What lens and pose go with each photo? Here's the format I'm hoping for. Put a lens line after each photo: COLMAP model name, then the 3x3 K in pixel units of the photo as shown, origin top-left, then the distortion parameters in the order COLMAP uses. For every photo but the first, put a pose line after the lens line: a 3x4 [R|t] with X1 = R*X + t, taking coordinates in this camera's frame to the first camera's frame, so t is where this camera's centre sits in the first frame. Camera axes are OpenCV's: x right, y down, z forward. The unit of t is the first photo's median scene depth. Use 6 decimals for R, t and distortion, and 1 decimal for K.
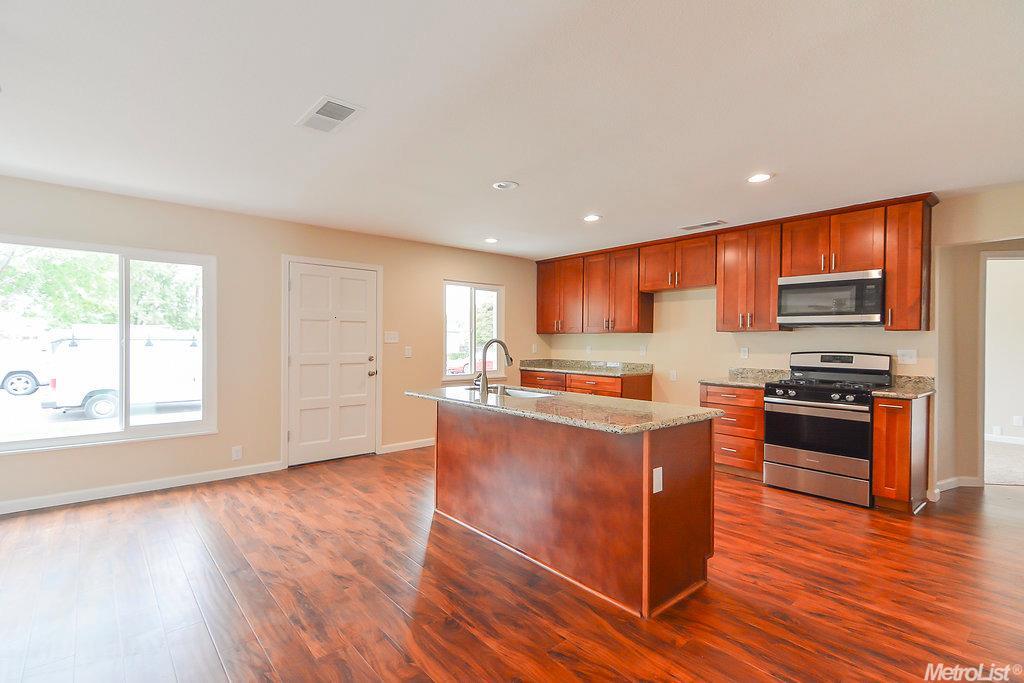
lens RADIAL K [[491.9, 0, 512.0], [0, 491.9, 341.5], [0, 0, 1]] dist [0.010501, -0.000365]
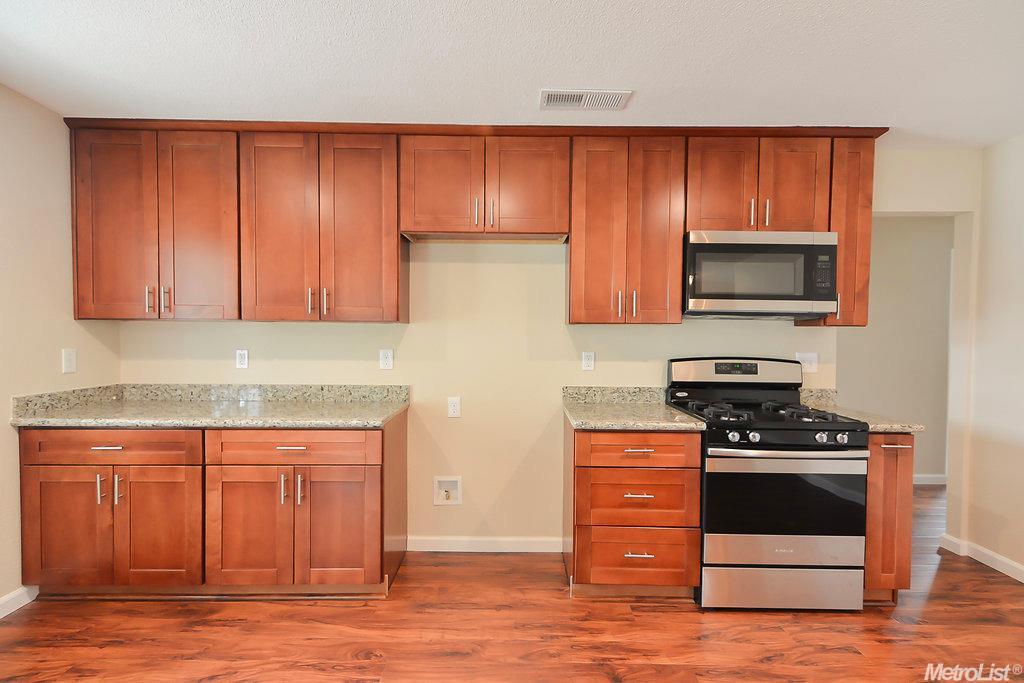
lens RADIAL K [[491.9, 0, 512.0], [0, 491.9, 341.5], [0, 0, 1]] dist [0.010501, -0.000365]
pose [[0.653898, -0.013082, 0.756469, -0.024803], [-0.002732, 0.999803, 0.019651, -0.011183], [-0.756578, -0.014916, 0.653734, 0.742650]]
